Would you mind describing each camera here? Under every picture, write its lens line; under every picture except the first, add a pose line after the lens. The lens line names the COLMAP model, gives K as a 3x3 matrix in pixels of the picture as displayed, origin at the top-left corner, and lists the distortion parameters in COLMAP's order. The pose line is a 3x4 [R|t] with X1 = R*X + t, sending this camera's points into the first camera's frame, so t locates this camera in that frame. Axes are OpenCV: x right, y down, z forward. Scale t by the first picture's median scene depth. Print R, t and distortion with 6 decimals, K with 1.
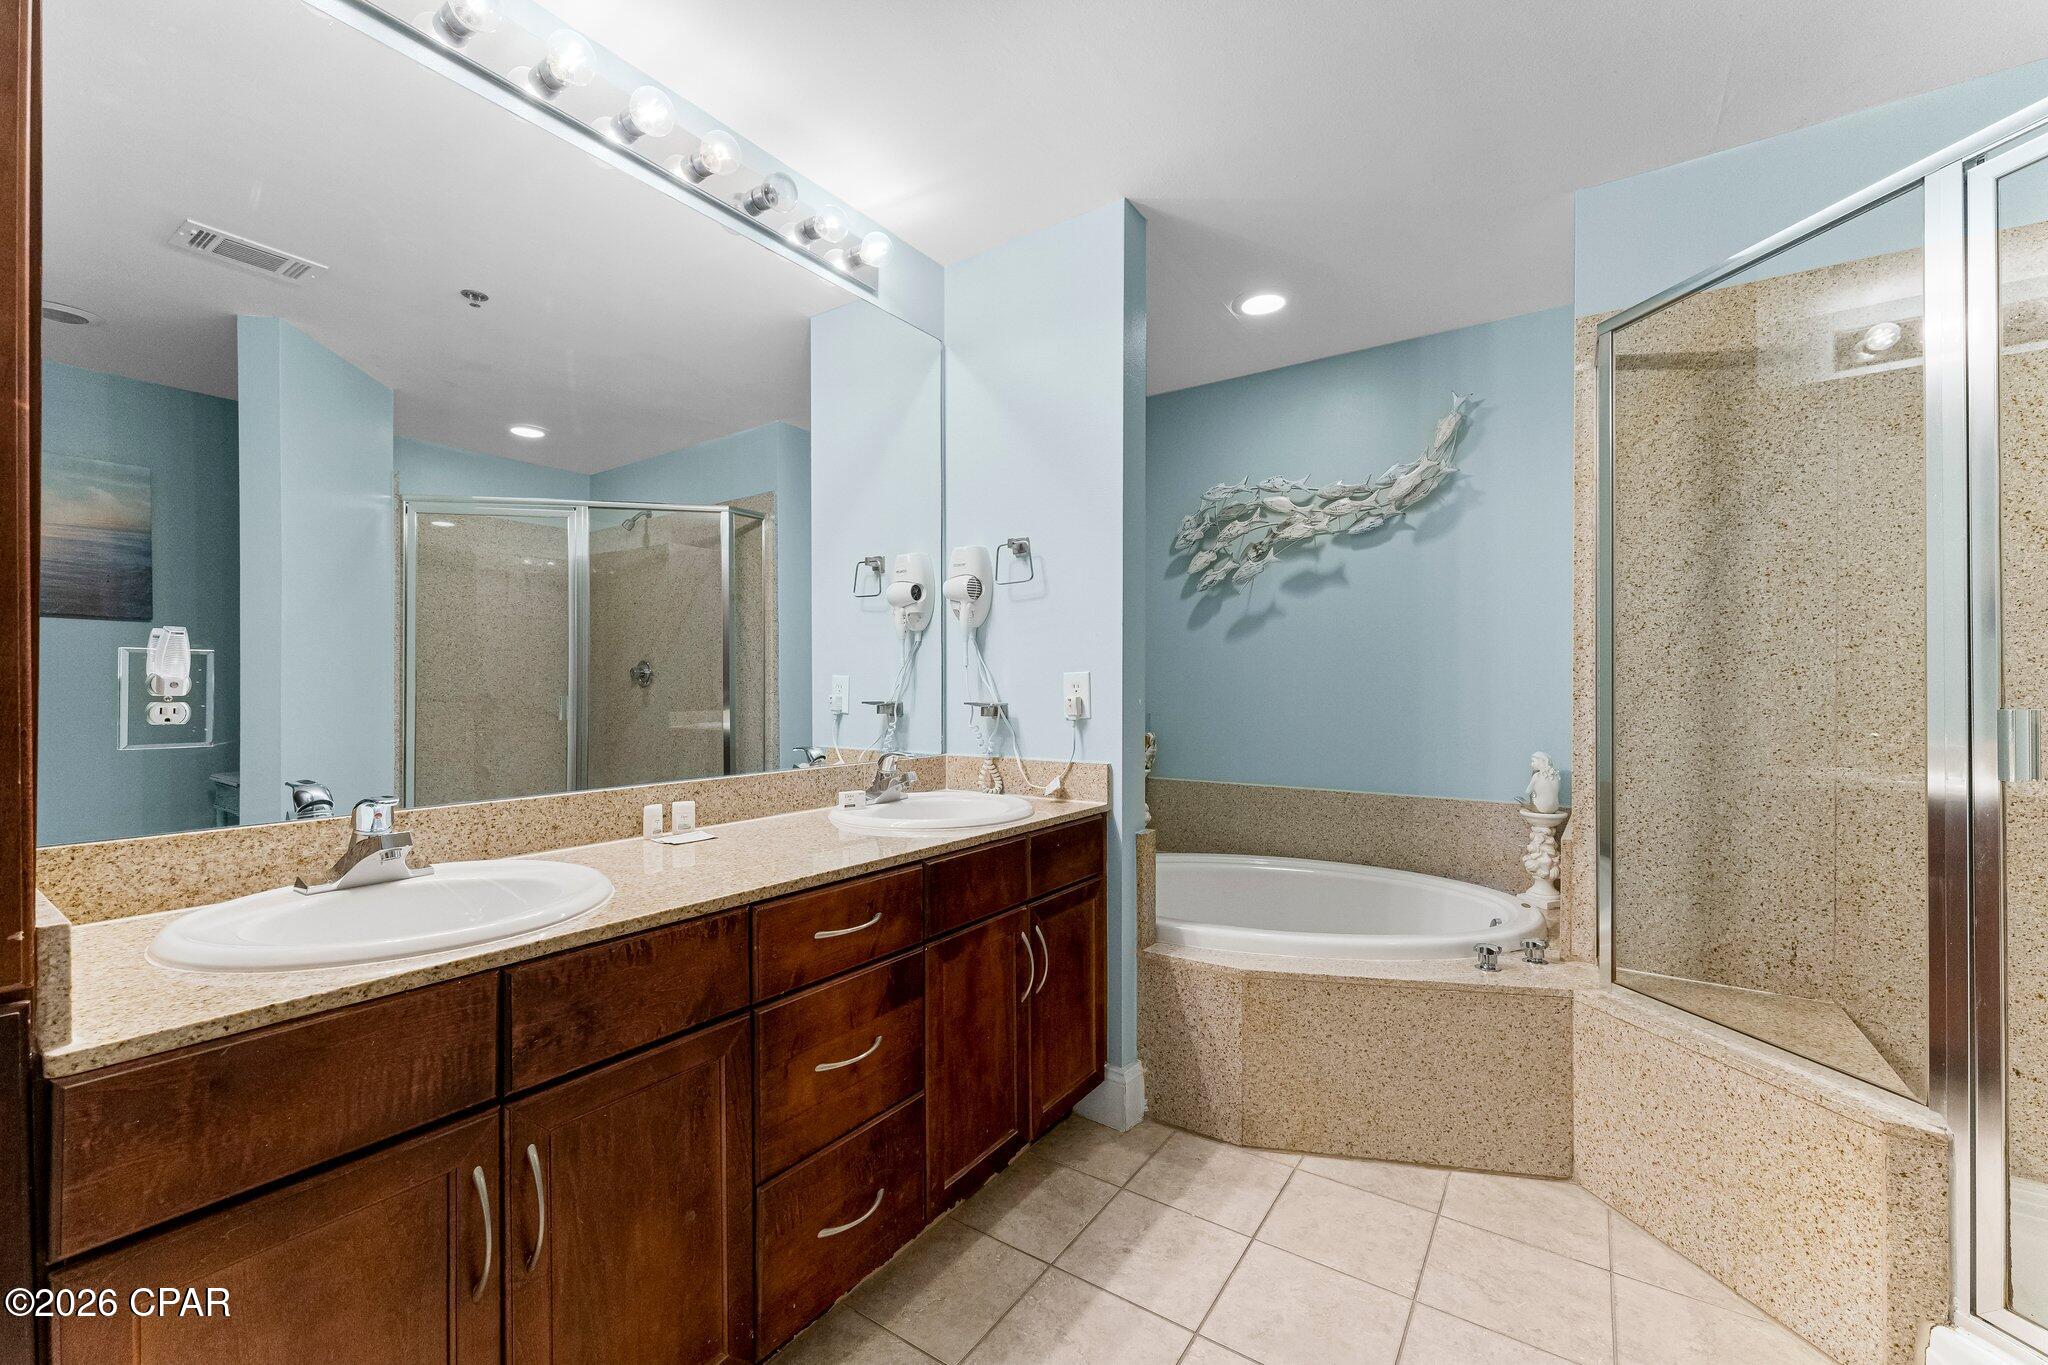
lens RADIAL K [[819.2, 0, 1022.4], [0, 819.2, 688.4], [0, 0, 1]] dist [0.000451, -0.000581]
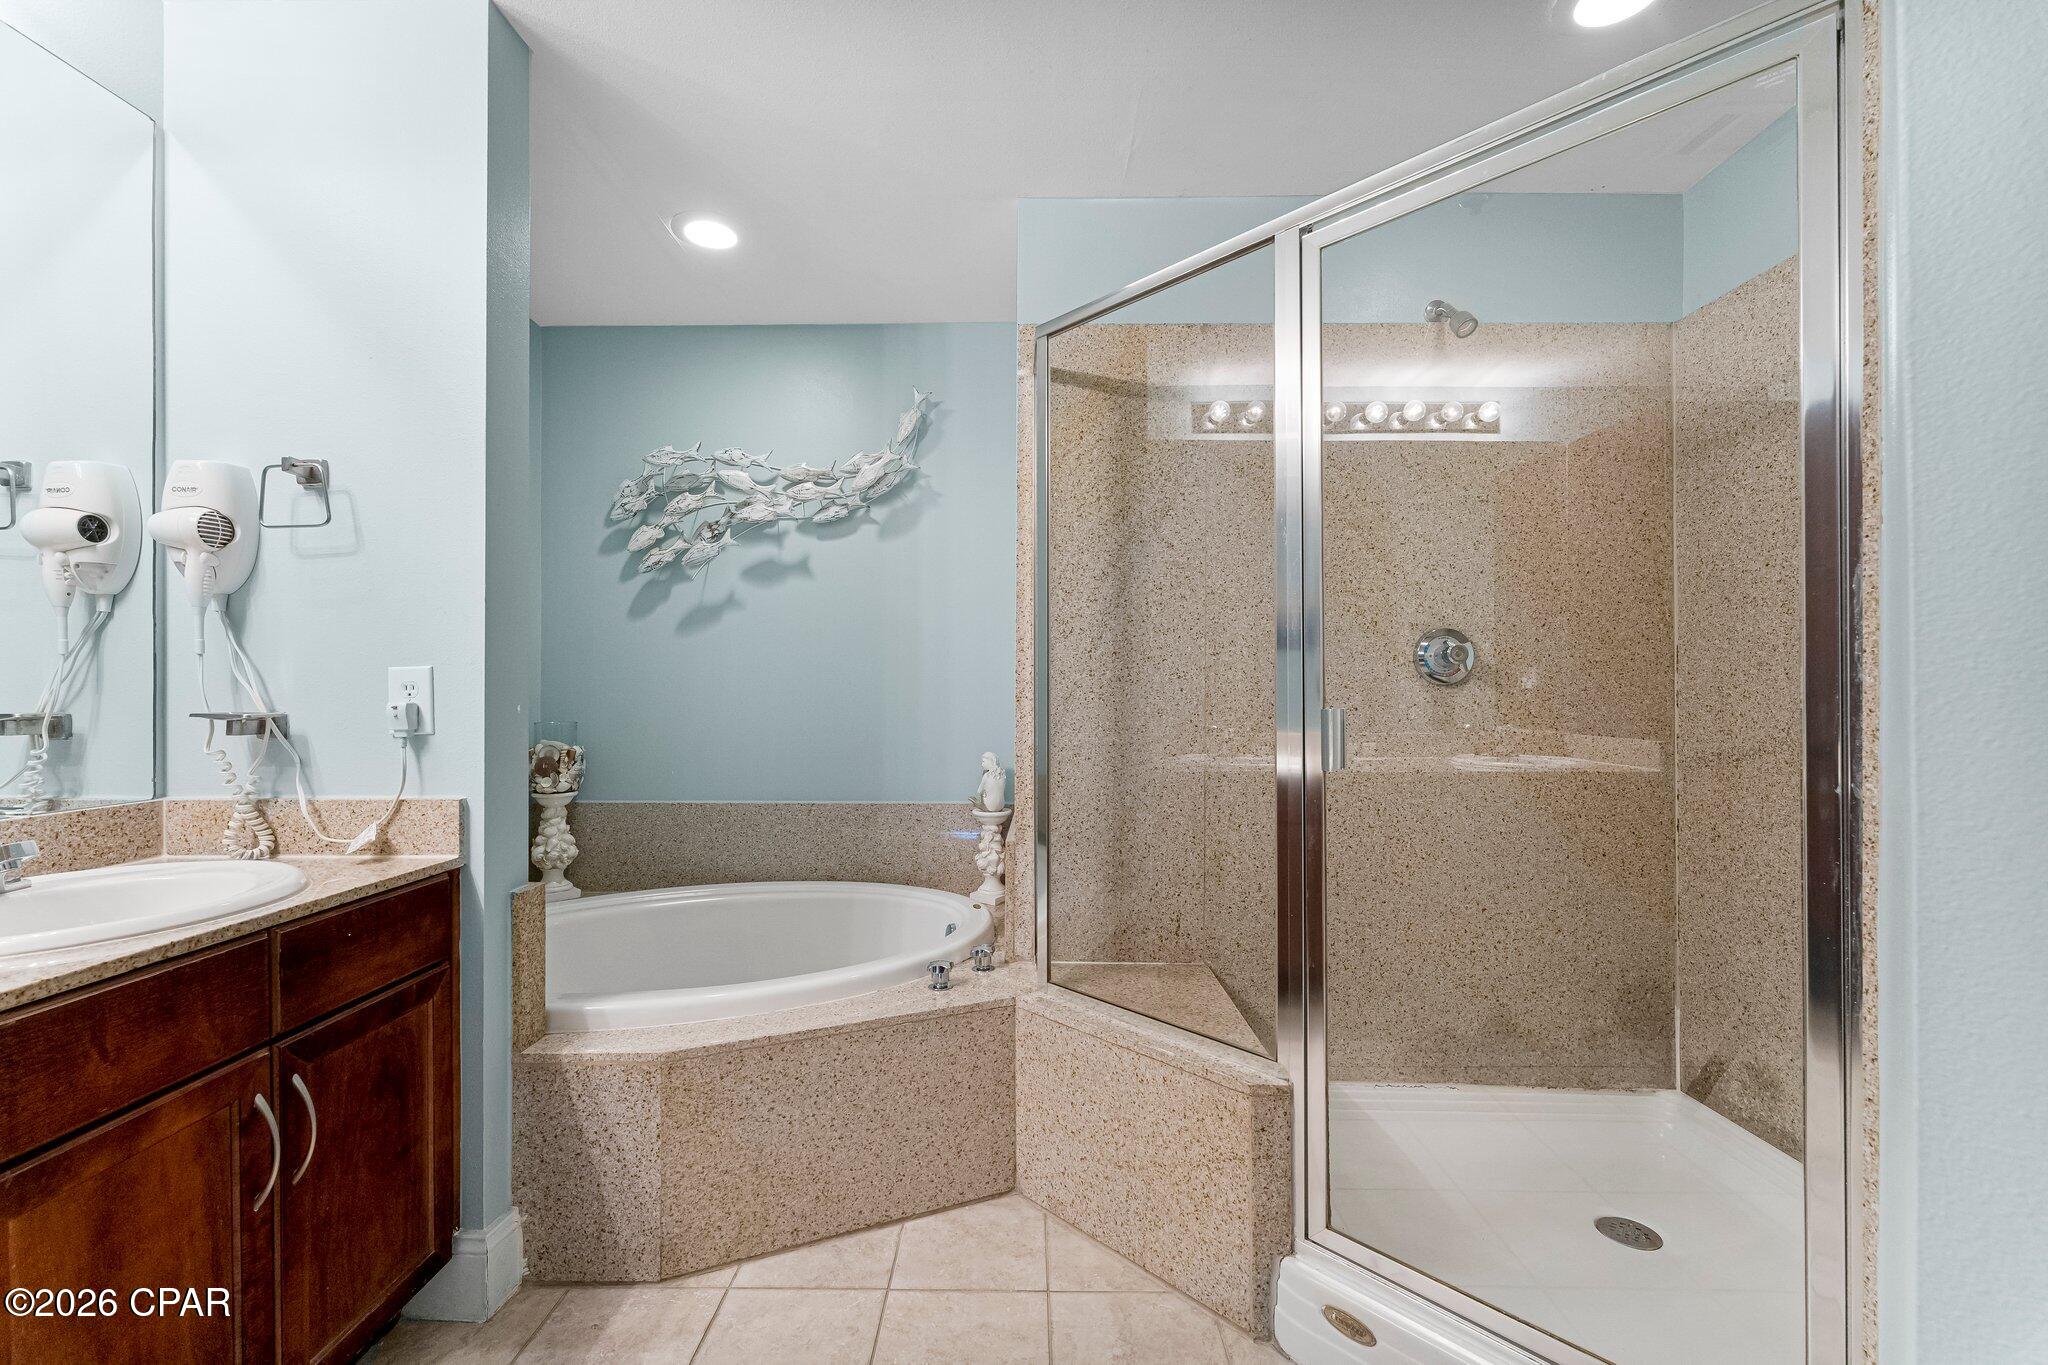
lens RADIAL K [[819.2, 0, 1022.1], [0, 819.2, 688.0], [0, 0, 1]] dist [0.000451, -0.000581]
pose [[0.826861, 0.001302, 0.562405, 0.112822], [0.000095, 0.999997, -0.002454, -0.000449], [-0.562406, 0.002083, 0.826859, 0.163809]]
